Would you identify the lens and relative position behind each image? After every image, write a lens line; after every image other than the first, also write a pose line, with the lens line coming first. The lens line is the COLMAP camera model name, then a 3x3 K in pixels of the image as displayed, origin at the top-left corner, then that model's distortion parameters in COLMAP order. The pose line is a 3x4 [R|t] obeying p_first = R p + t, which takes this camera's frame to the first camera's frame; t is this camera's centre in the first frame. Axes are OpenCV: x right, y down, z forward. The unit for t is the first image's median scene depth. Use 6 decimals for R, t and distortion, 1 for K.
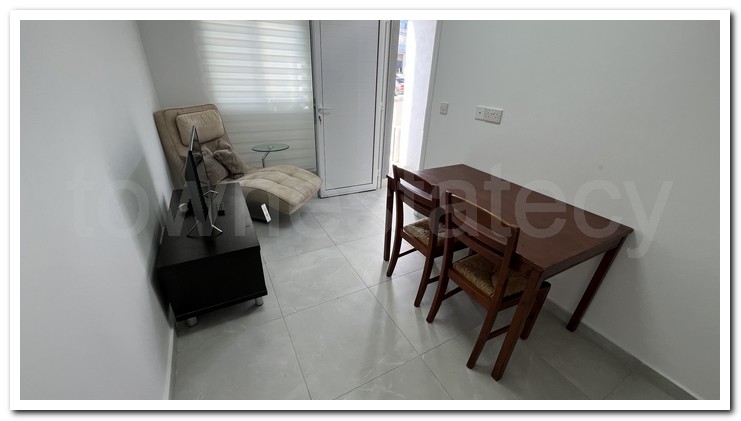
lens RADIAL K [[279.9, 0, 369.1], [0, 279.9, 210.5], [0, 0, 1]] dist [-0.002367, 0.000055]
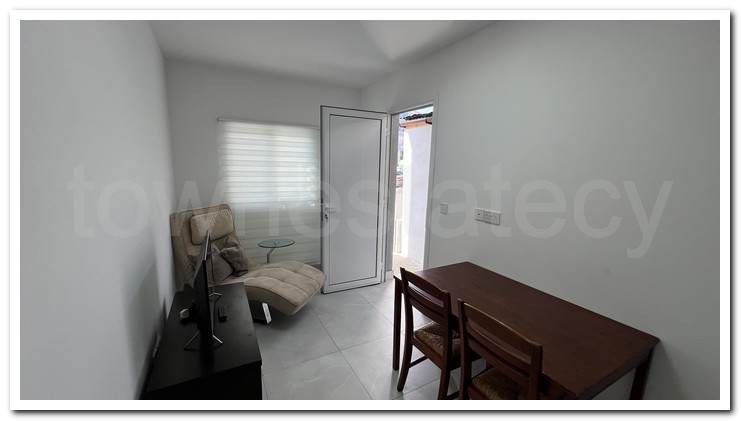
lens RADIAL K [[279.9, 0, 369.1], [0, 279.9, 210.5], [0, 0, 1]] dist [-0.002367, 0.000055]
pose [[0.999949, -0.008671, 0.005226, -0.021573], [0.009817, 0.956619, -0.291177, -0.045057], [-0.002474, 0.291213, 0.956655, -0.017332]]
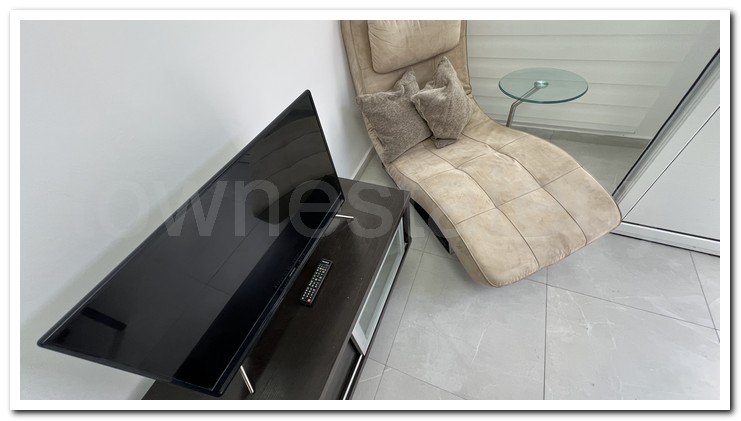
lens RADIAL K [[279.9, 0, 369.1], [0, 279.9, 210.5], [0, 0, 1]] dist [-0.002367, 0.000055]
pose [[0.613645, 0.506853, -0.605425, -0.175257], [-0.199256, 0.841357, 0.502410, -0.272026], [0.764027, -0.187667, 0.617288, 0.567677]]
